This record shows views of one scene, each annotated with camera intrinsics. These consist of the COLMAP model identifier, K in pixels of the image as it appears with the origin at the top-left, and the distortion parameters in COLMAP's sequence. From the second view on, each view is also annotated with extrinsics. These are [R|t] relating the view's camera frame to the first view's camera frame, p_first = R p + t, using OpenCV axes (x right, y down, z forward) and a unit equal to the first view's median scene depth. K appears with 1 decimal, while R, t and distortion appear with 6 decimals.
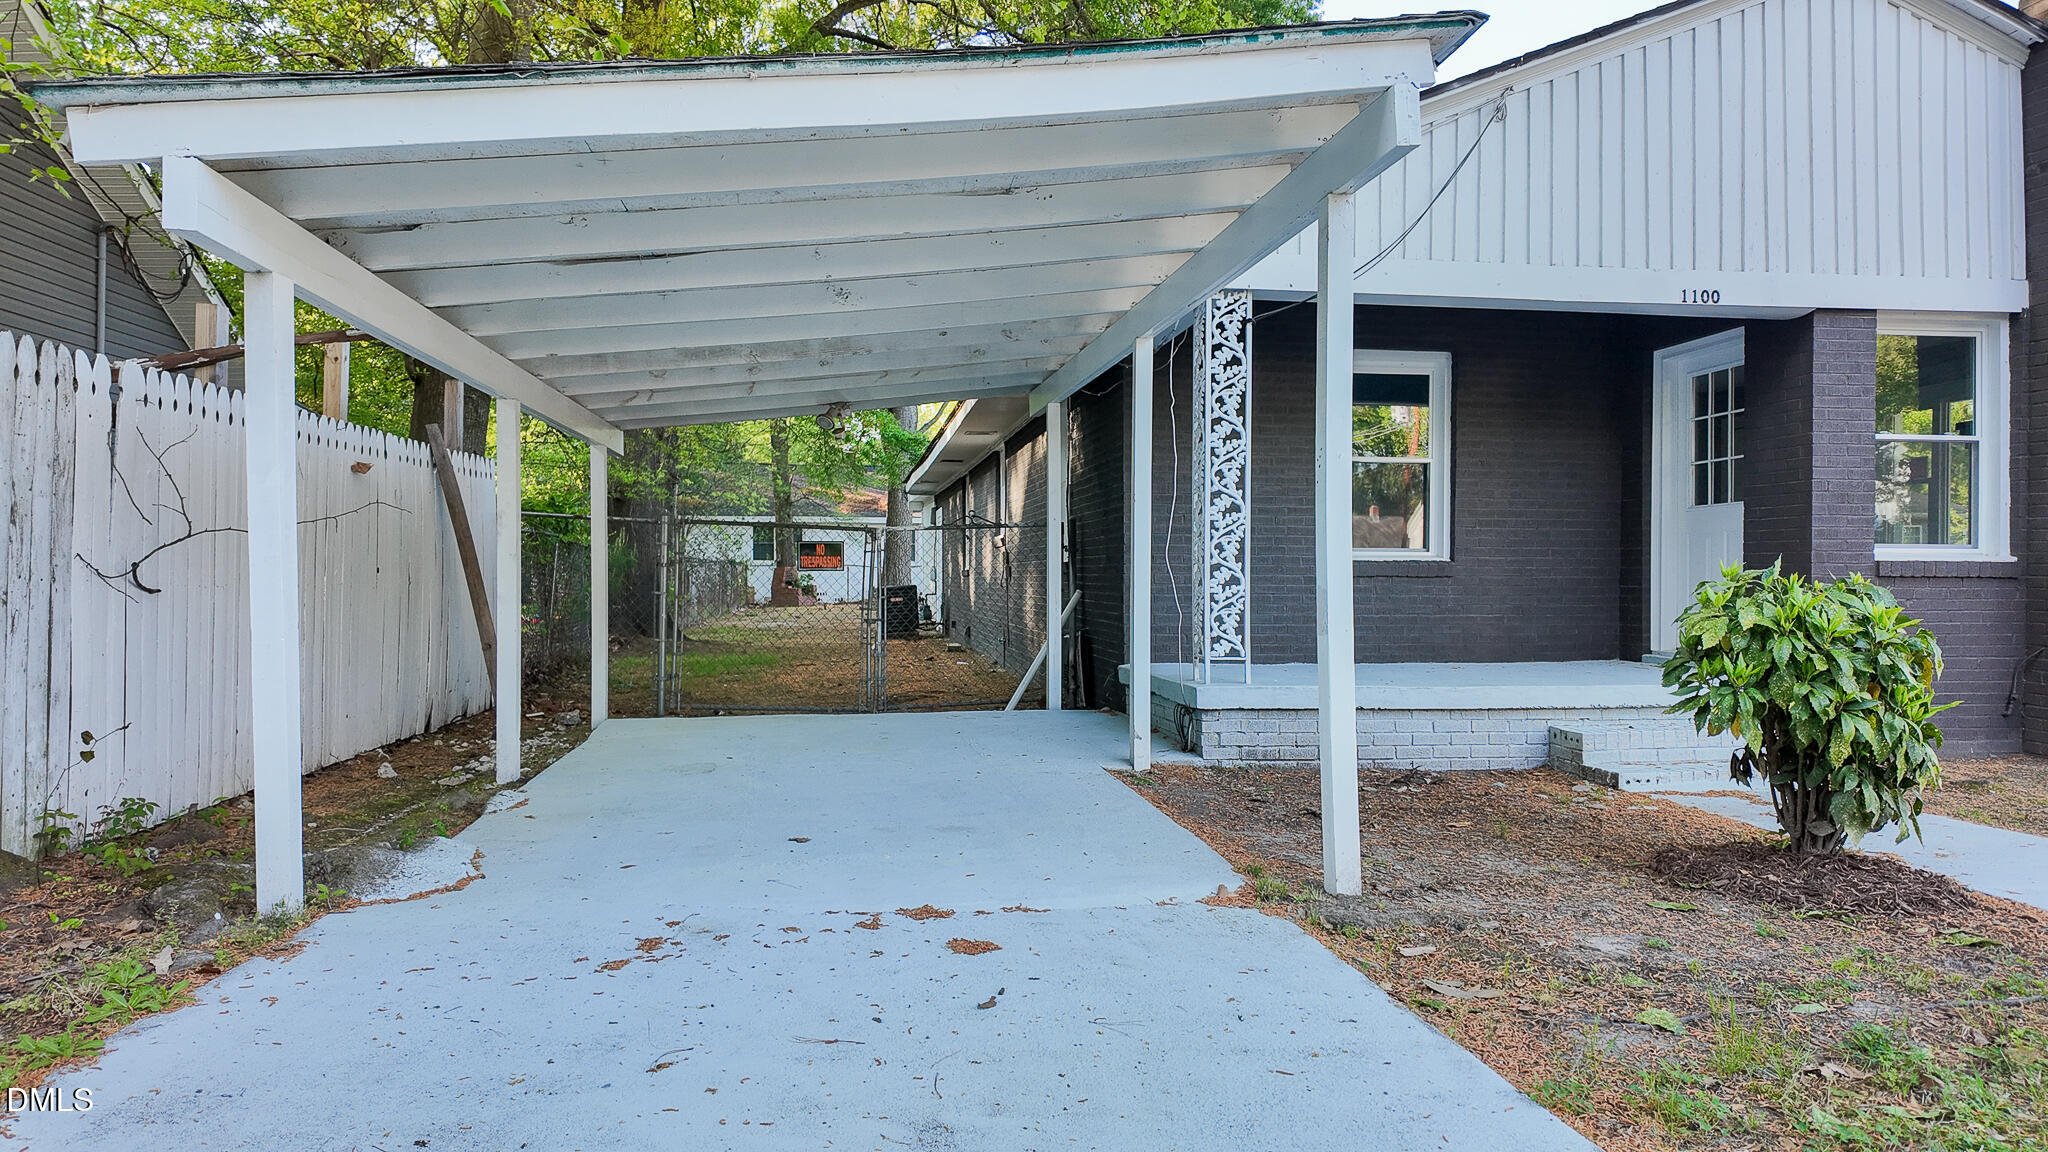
lens RADIAL K [[1196.6, 0, 1035.5], [0, 1196.6, 581.5], [0, 0, 1]] dist [0.058023, -0.049738]
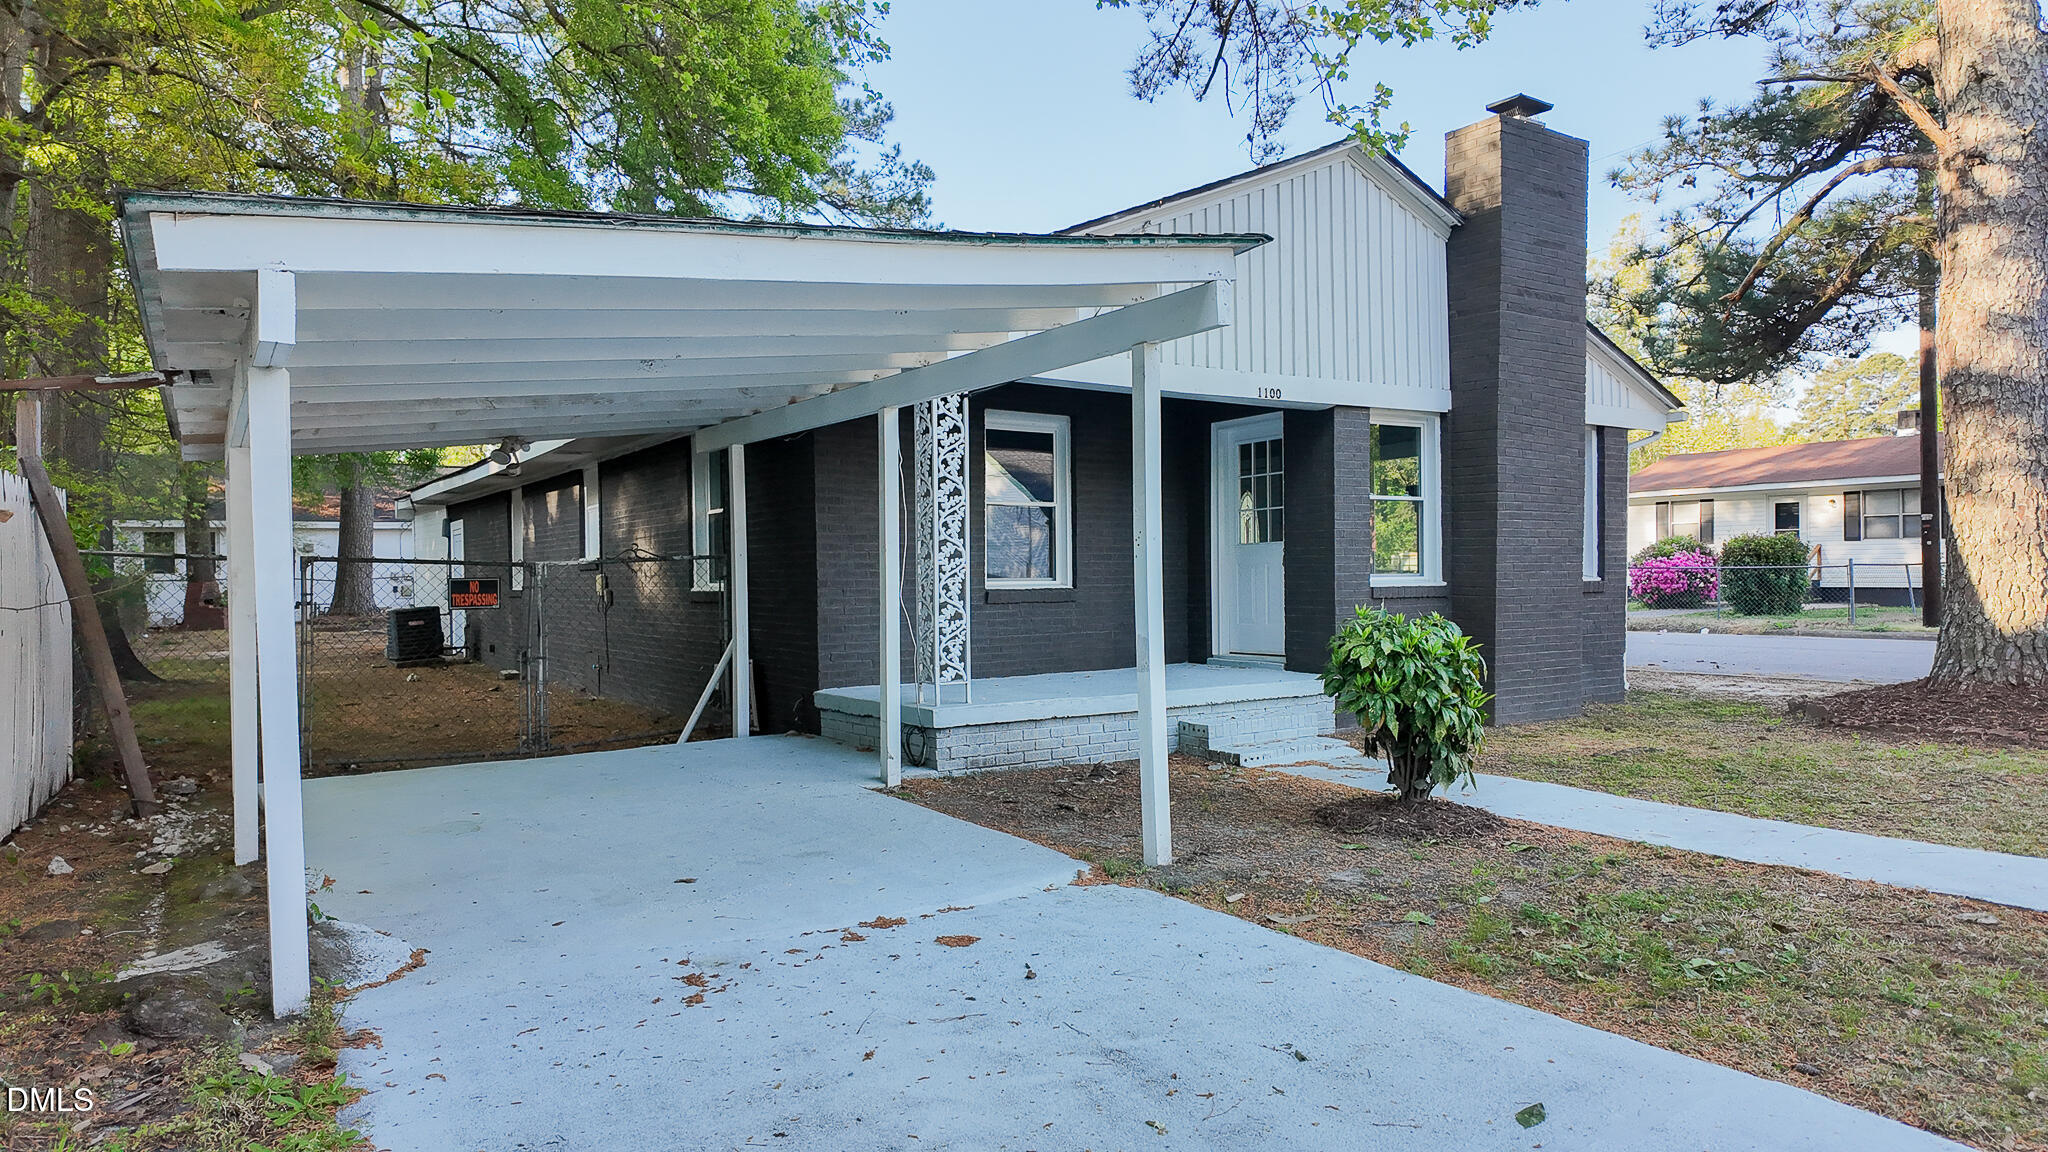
lens RADIAL K [[1196.6, 0, 1035.1], [0, 1196.6, 581.9], [0, 0, 1]] dist [0.103980, -0.118001]
pose [[0.902850, -0.017154, 0.429612, -0.386168], [0.016233, 0.999851, 0.005809, -0.057351], [-0.429648, 0.001729, 0.902995, -0.129274]]
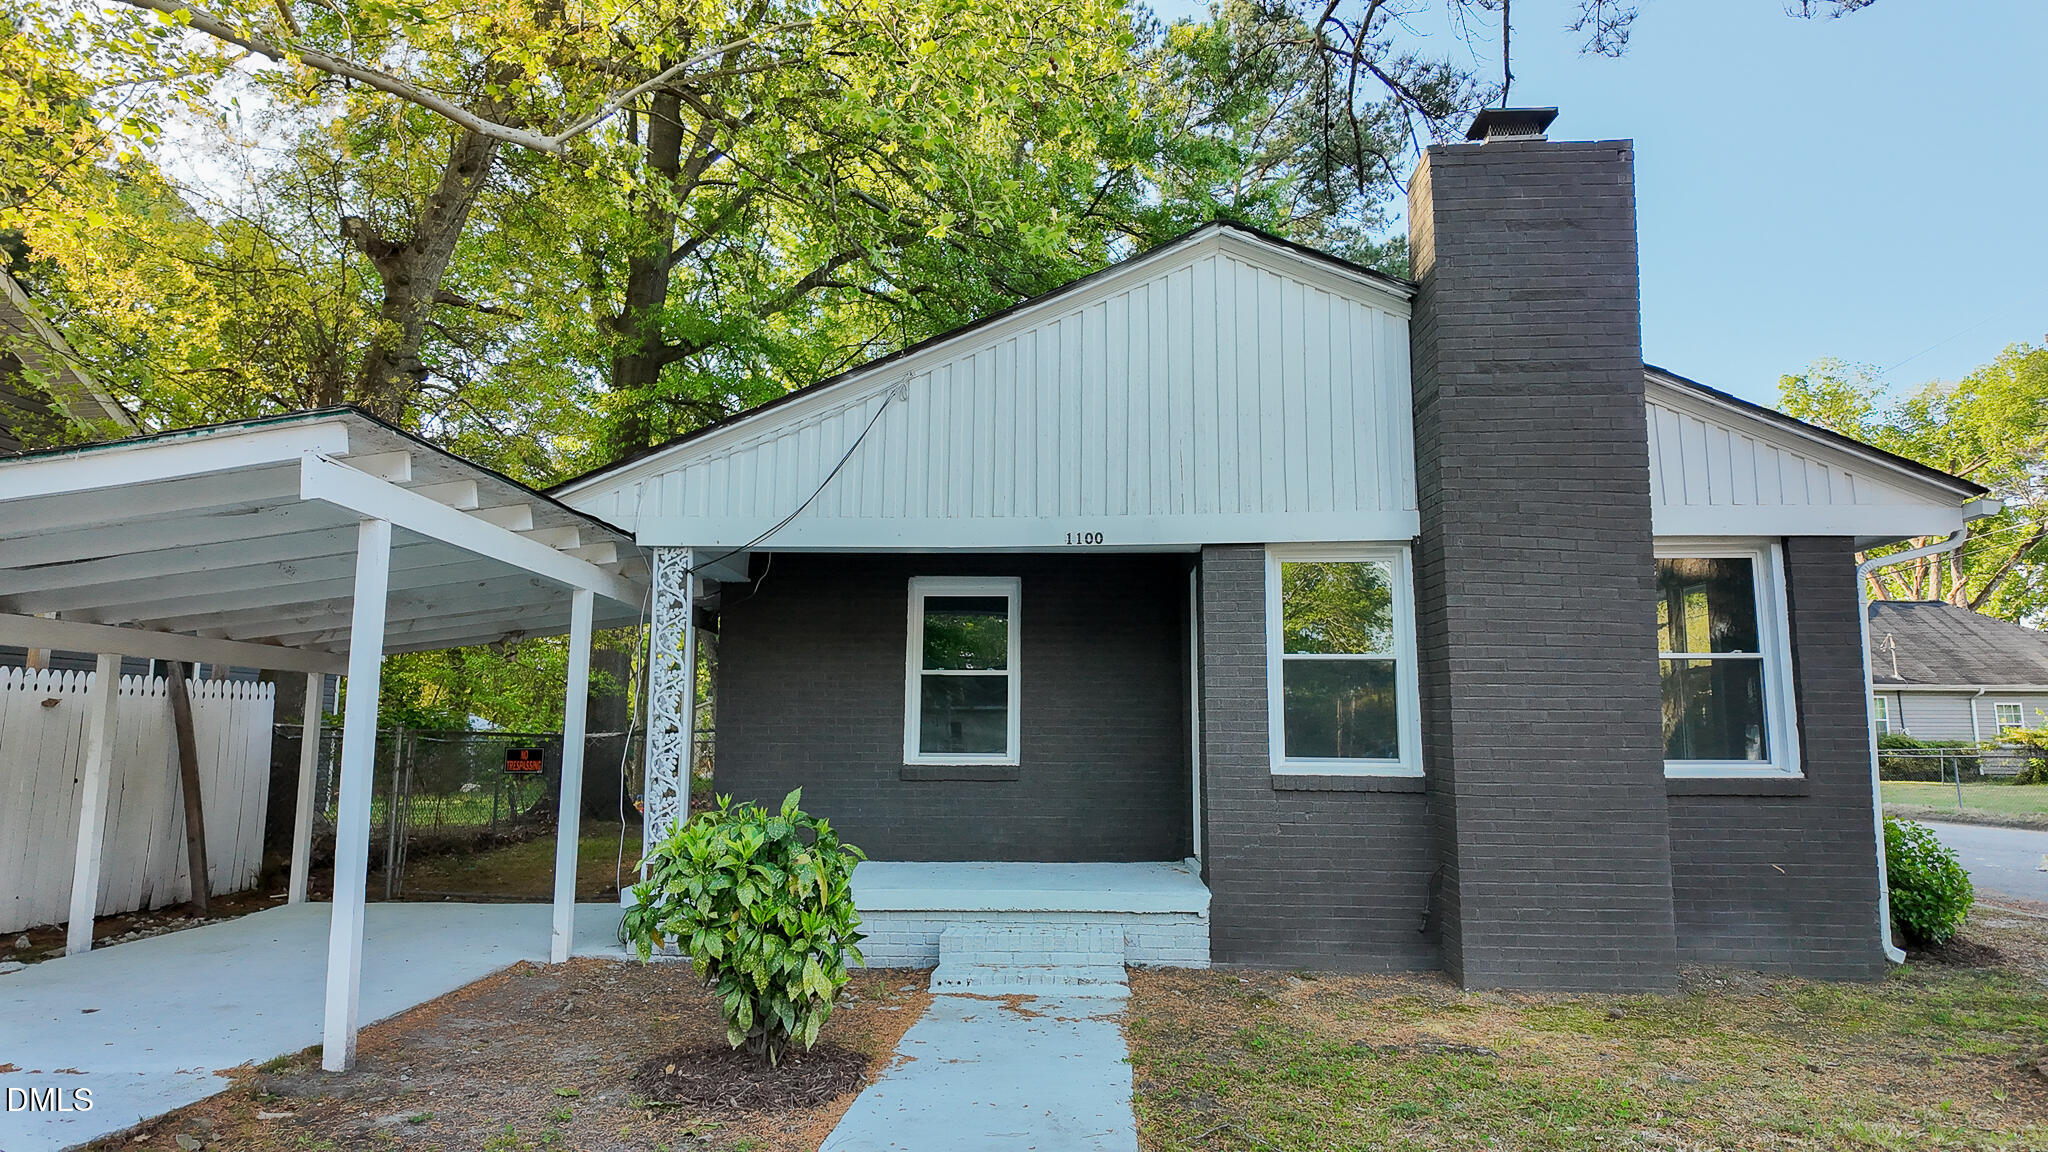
lens RADIAL K [[1196.6, 0, 1035.1], [0, 1196.6, 581.9], [0, 0, 1]] dist [0.103980, -0.118001]
pose [[0.981457, -0.025910, -0.189921, 1.062824], [-0.000598, 0.990404, -0.138203, -0.059268], [0.191679, 0.135754, 0.972024, -0.137110]]
